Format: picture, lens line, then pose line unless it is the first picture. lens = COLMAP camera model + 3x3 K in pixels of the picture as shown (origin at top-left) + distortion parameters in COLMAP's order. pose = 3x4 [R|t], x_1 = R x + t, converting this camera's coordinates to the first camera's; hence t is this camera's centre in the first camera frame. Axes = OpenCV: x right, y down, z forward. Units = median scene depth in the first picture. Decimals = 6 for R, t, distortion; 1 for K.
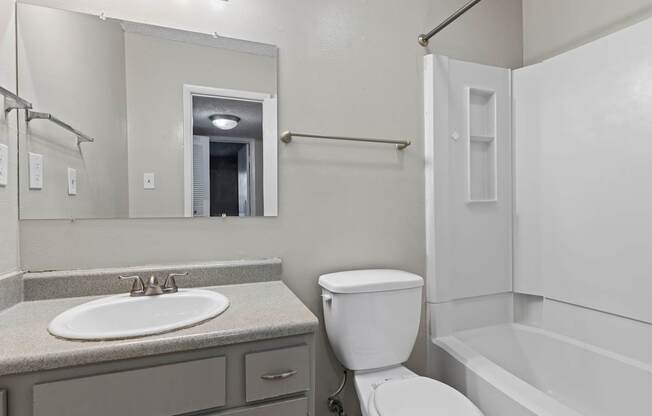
lens RADIAL K [[327.1, 0, 331.0], [0, 327.1, 207.0], [0, 0, 1]] dist [0.002753, 0.000693]
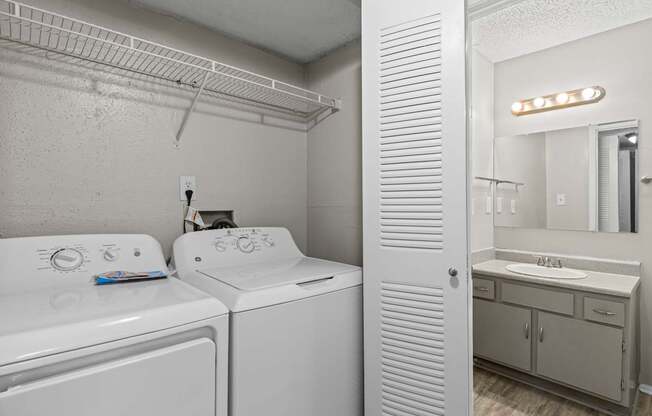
lens RADIAL K [[327.1, 0, 331.0], [0, 327.1, 207.0], [0, 0, 1]] dist [0.002753, 0.000693]
pose [[0.389508, 0.012772, -0.920934, 0.806979], [-0.008263, 0.999912, 0.010373, -0.117118], [0.920986, 0.003570, 0.389580, -1.048720]]
